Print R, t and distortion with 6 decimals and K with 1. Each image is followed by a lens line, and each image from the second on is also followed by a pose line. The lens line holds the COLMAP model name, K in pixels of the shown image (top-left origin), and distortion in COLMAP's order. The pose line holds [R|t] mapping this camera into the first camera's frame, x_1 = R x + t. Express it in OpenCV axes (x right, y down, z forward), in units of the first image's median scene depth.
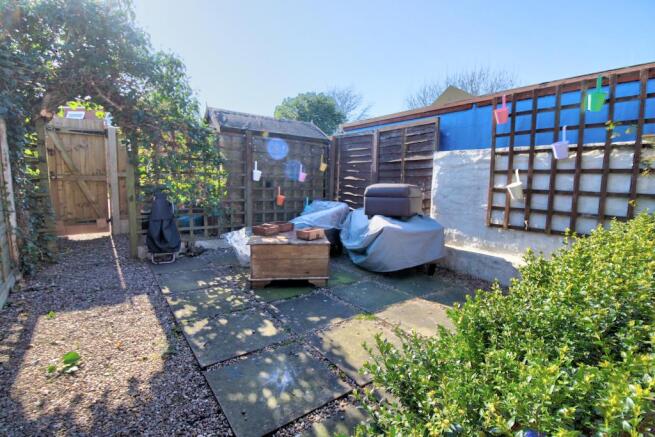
lens RADIAL K [[317.2, 0, 326.3], [0, 317.2, 217.4], [0, 0, 1]] dist [-0.000257, -0.000323]
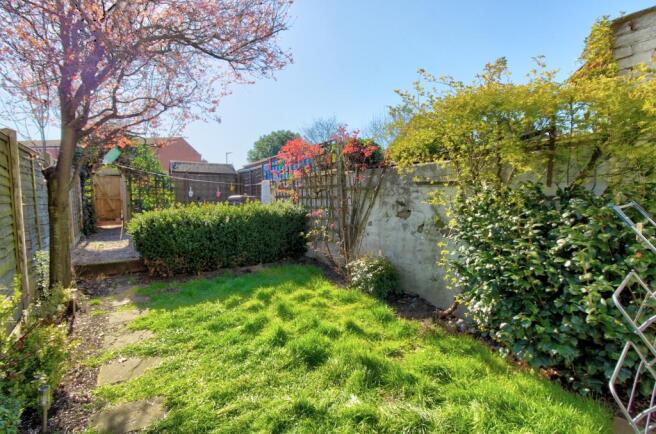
lens RADIAL K [[317.7, 0, 329.5], [0, 317.7, 217.5], [0, 0, 1]] dist [-0.000257, -0.000323]
pose [[0.997517, -0.027121, -0.064997, 0.868691], [0.023368, 0.998054, -0.057817, 0.171850], [0.066438, 0.056154, 0.996209, -1.046525]]
